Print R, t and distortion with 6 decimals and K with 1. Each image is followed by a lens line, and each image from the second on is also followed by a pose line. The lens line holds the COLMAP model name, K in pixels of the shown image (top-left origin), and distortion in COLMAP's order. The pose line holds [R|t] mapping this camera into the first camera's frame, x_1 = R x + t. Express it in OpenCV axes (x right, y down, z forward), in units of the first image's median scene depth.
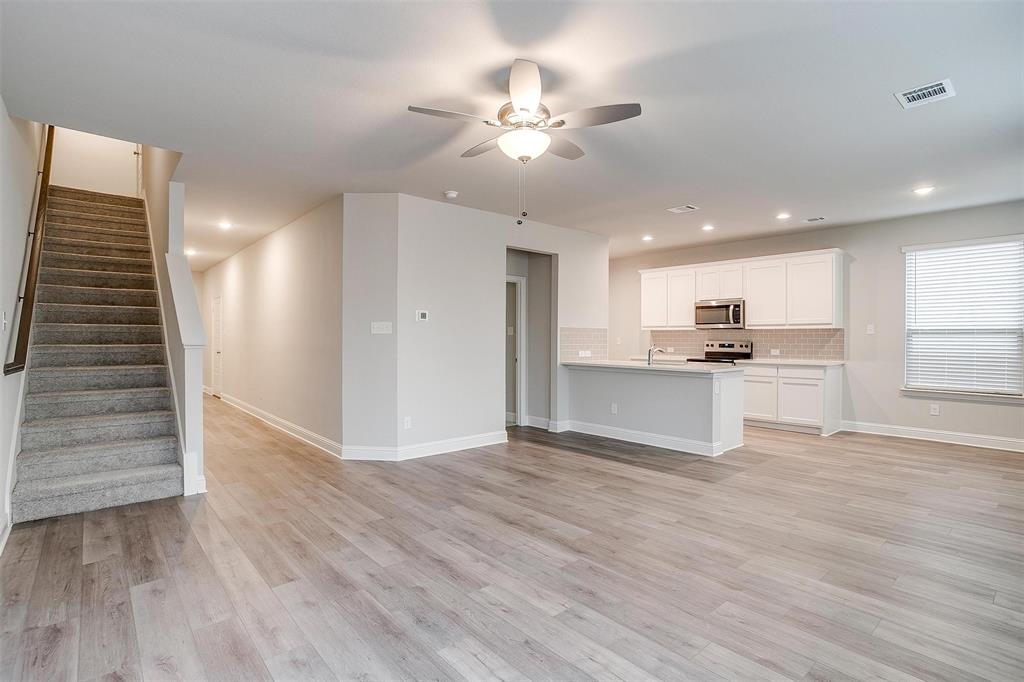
lens RADIAL K [[497.4, 0, 515.3], [0, 497.4, 340.7], [0, 0, 1]] dist [-0.052815, 0.027879]
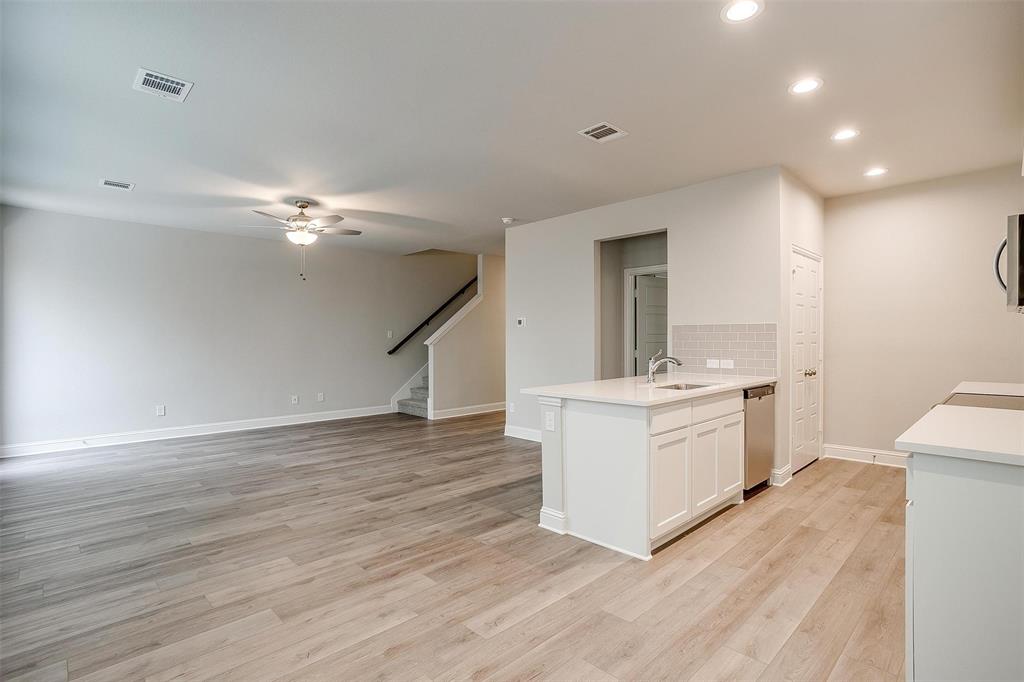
lens RADIAL K [[497.4, 0, 513.5], [0, 497.4, 341.6], [0, 0, 1]] dist [-0.052815, 0.027879]
pose [[0.048703, 0.002698, -0.998810, 0.871216], [-0.001543, 0.999995, 0.002626, -0.005040], [0.998812, 0.001413, 0.048707, 0.781423]]
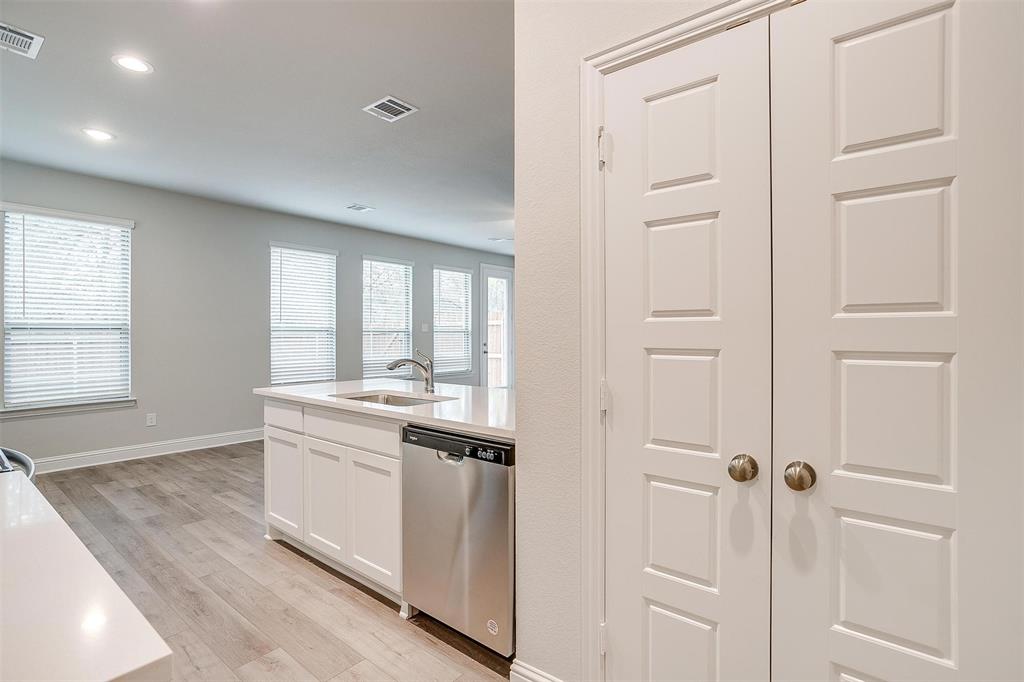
lens RADIAL K [[497.4, 0, 519.9], [0, 497.4, 332.6], [0, 0, 1]] dist [-0.052815, 0.027879]
pose [[-0.985105, -0.001359, -0.171948, 0.263428], [-0.002125, 0.999989, 0.004273, -0.010617], [0.171940, 0.004575, -0.985097, 1.447607]]
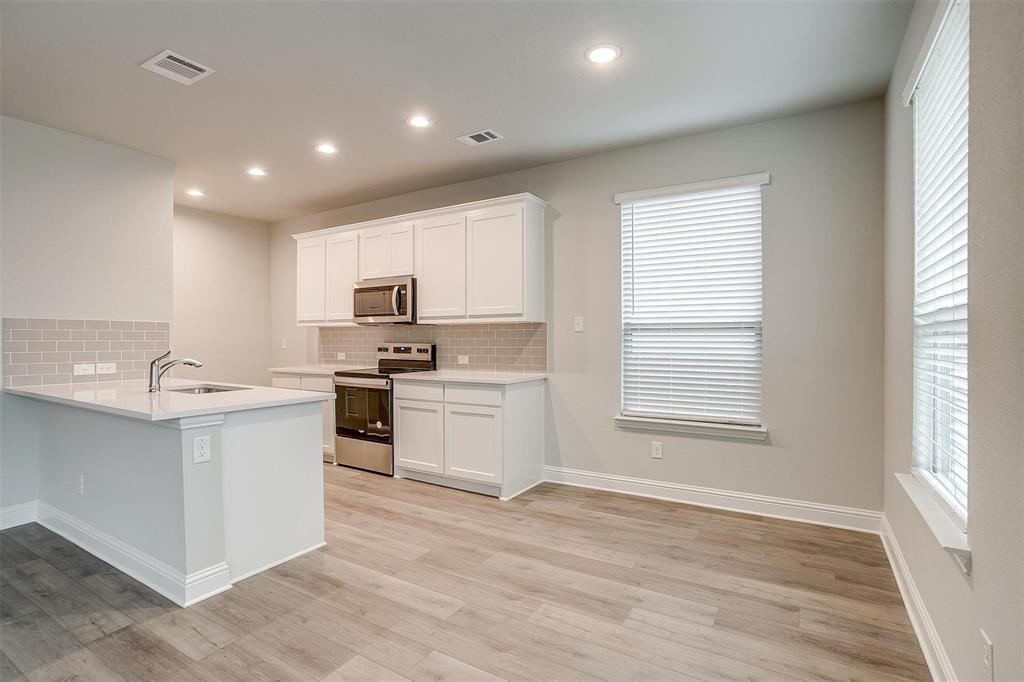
lens RADIAL K [[497.4, 0, 517.5], [0, 497.4, 339.6], [0, 0, 1]] dist [-0.052815, 0.027879]
pose [[0.953333, -0.005376, 0.301874, 0.465175], [0.006030, 0.999981, -0.001234, -0.002195], [-0.301862, 0.002996, 0.953347, 0.411452]]
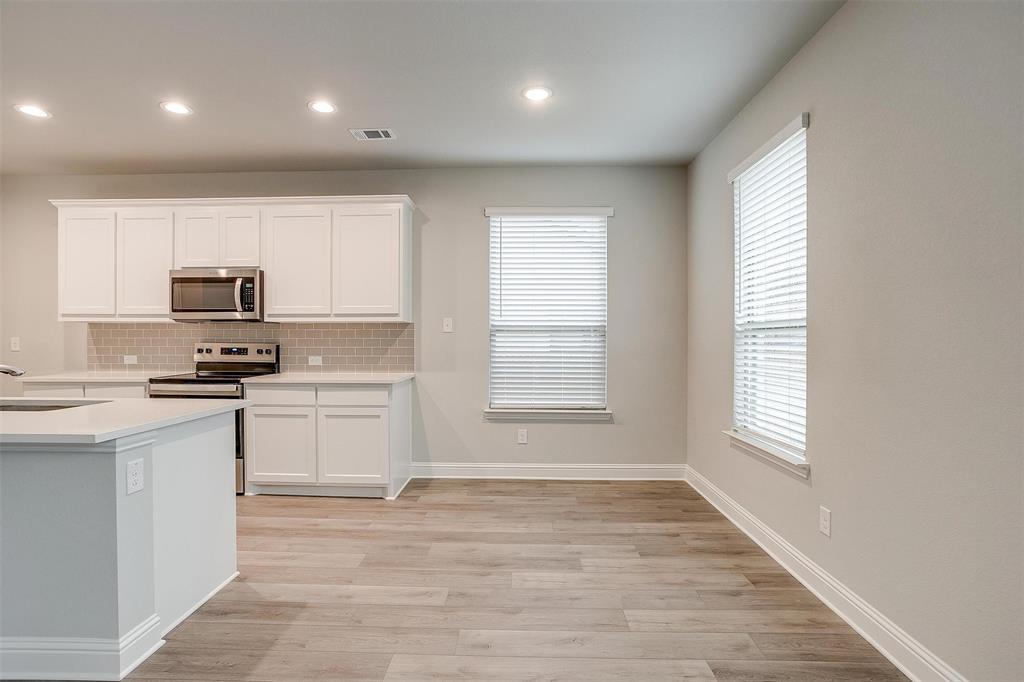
lens RADIAL K [[497.4, 0, 506.1], [0, 497.4, 346.3], [0, 0, 1]] dist [-0.052815, 0.027879]
pose [[0.684884, -0.010237, 0.728580, 0.286197], [0.002854, 0.999931, 0.011367, -0.001164], [-0.728646, -0.005706, 0.684867, 0.477042]]
